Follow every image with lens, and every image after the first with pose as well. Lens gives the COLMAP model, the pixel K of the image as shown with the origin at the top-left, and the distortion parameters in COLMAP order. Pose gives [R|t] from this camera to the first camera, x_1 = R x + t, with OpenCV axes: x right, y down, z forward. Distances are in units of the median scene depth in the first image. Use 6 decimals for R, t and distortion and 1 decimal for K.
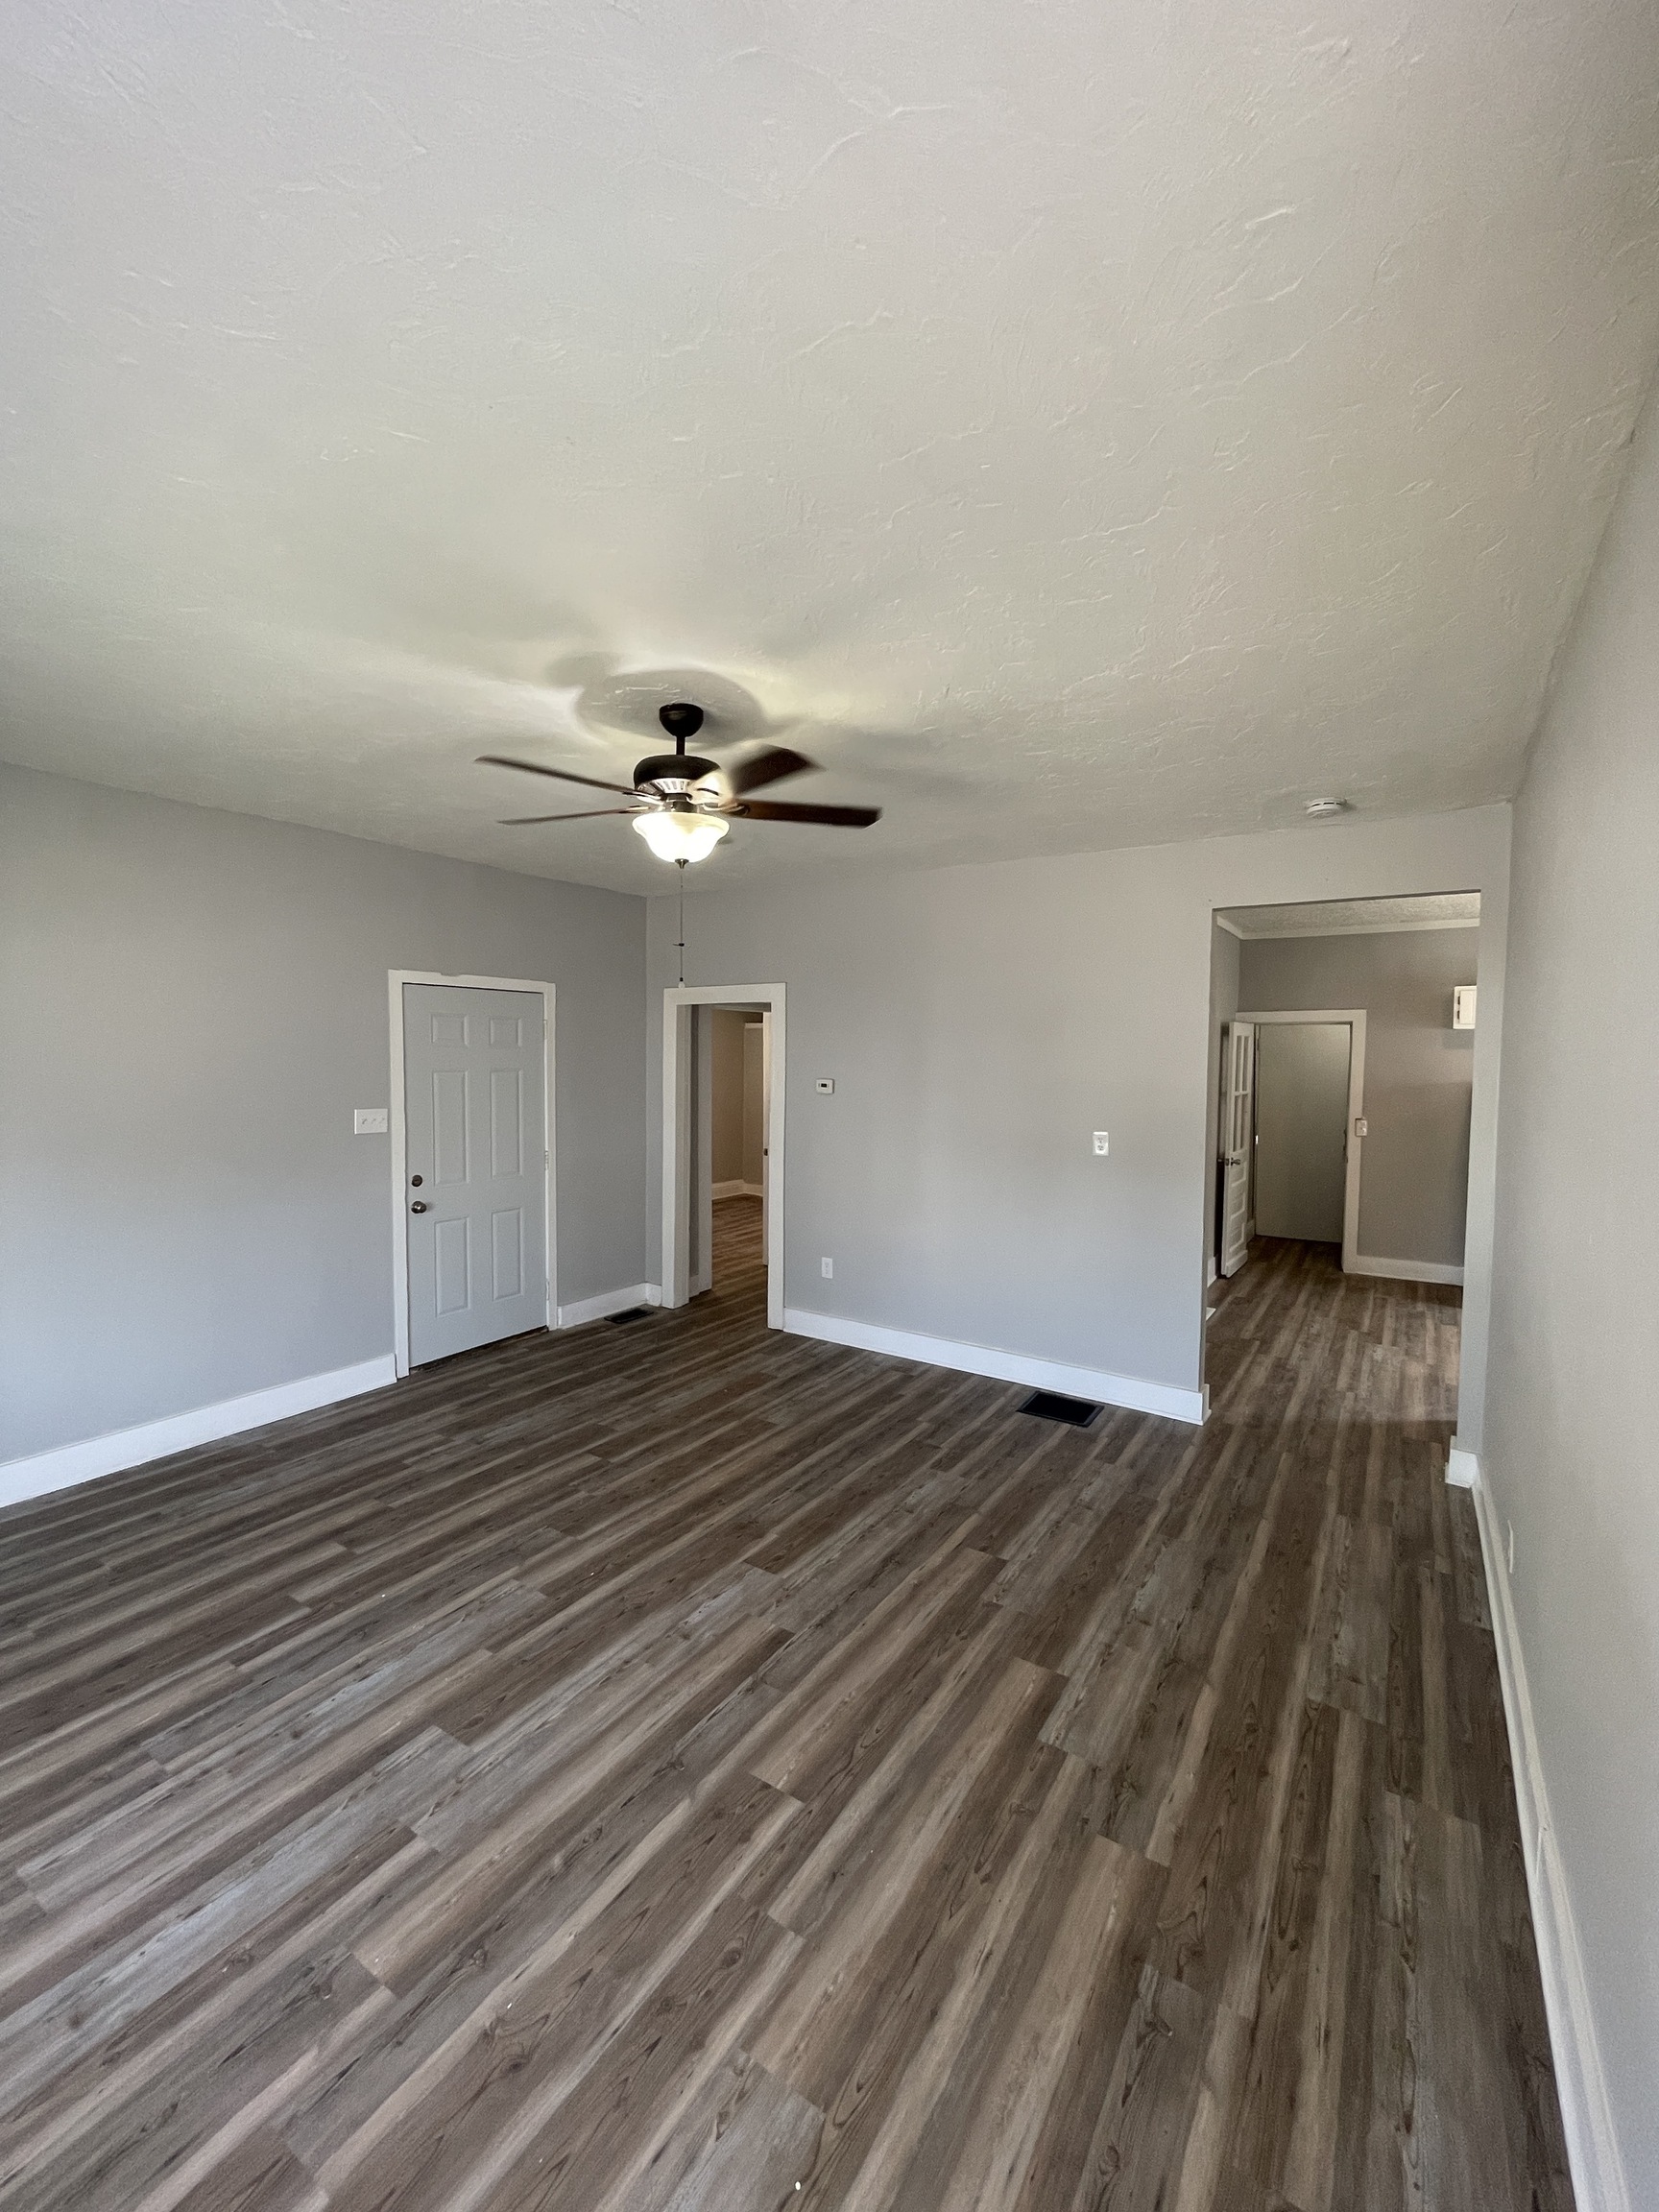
lens RADIAL K [[895.5, 0, 818.7], [0, 895.5, 1105.4], [0, 0, 1]] dist [0.008092, -0.000968]
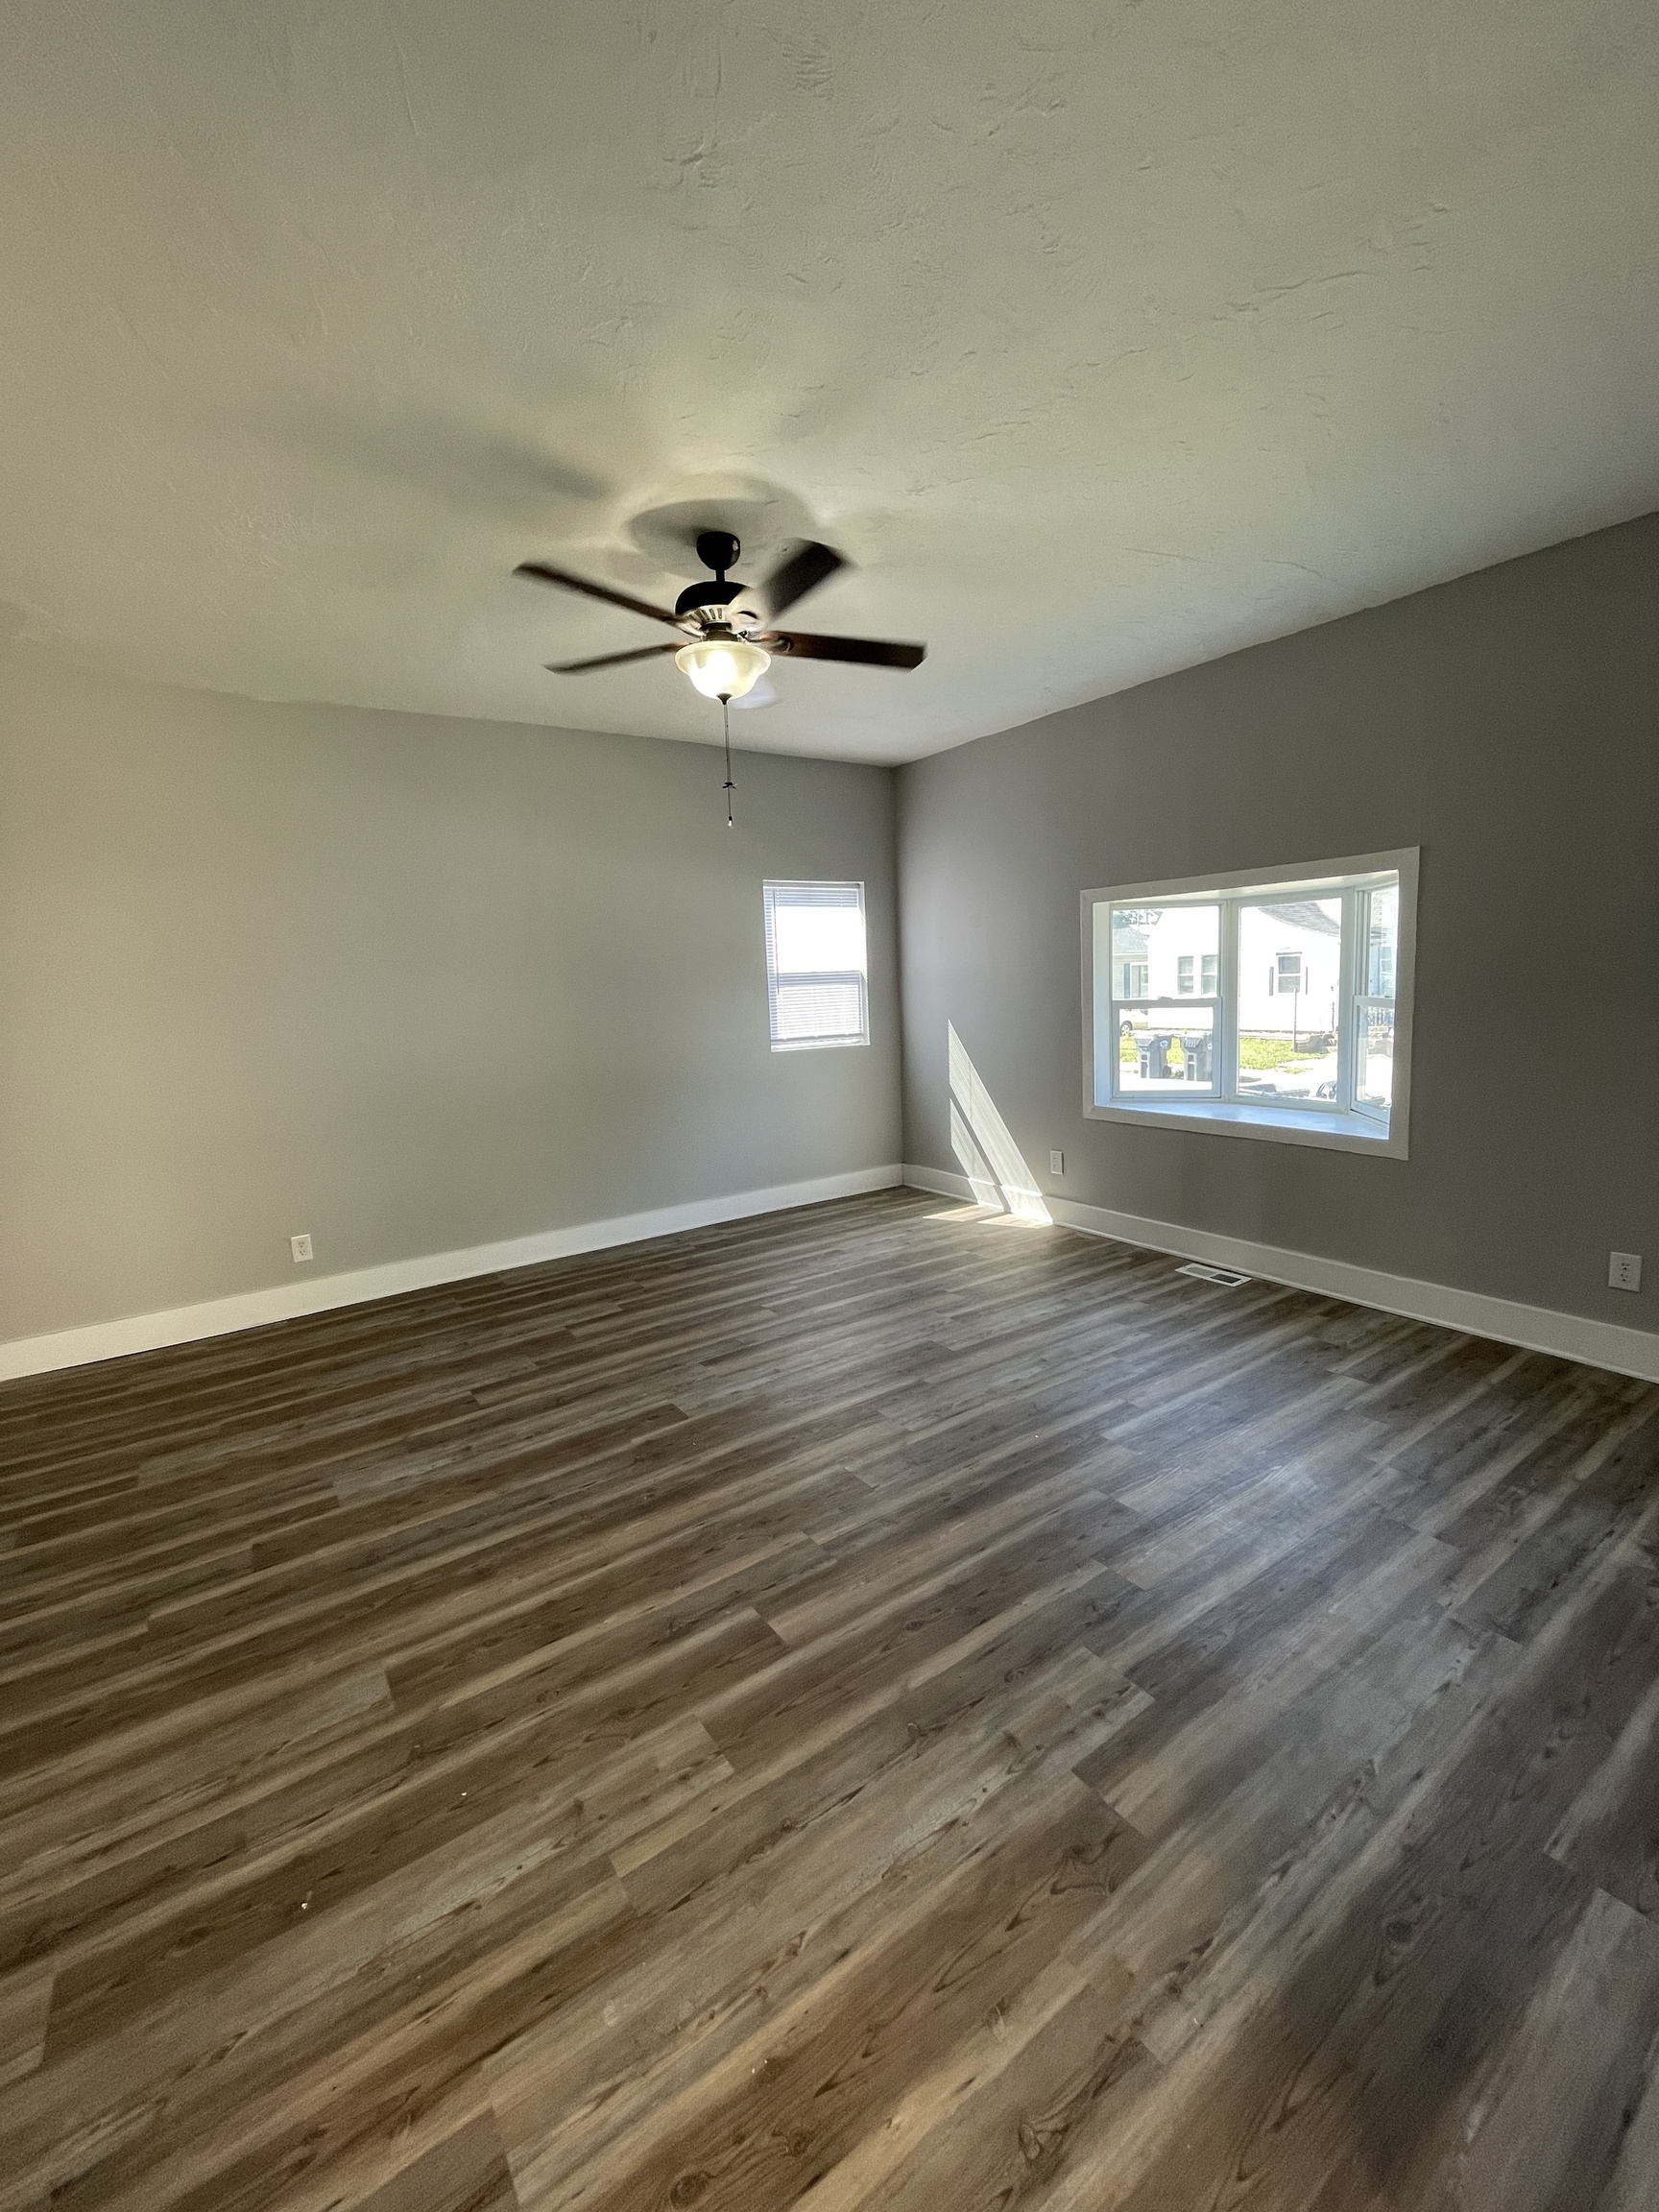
lens RADIAL K [[895.5, 0, 833.2], [0, 895.5, 1100.4], [0, 0, 1]] dist [0.008092, -0.000968]
pose [[-0.929828, -0.019548, 0.367476, -0.538652], [0.052352, 0.981405, 0.184671, -0.008484], [-0.364252, 0.190950, -0.911514, 1.626148]]
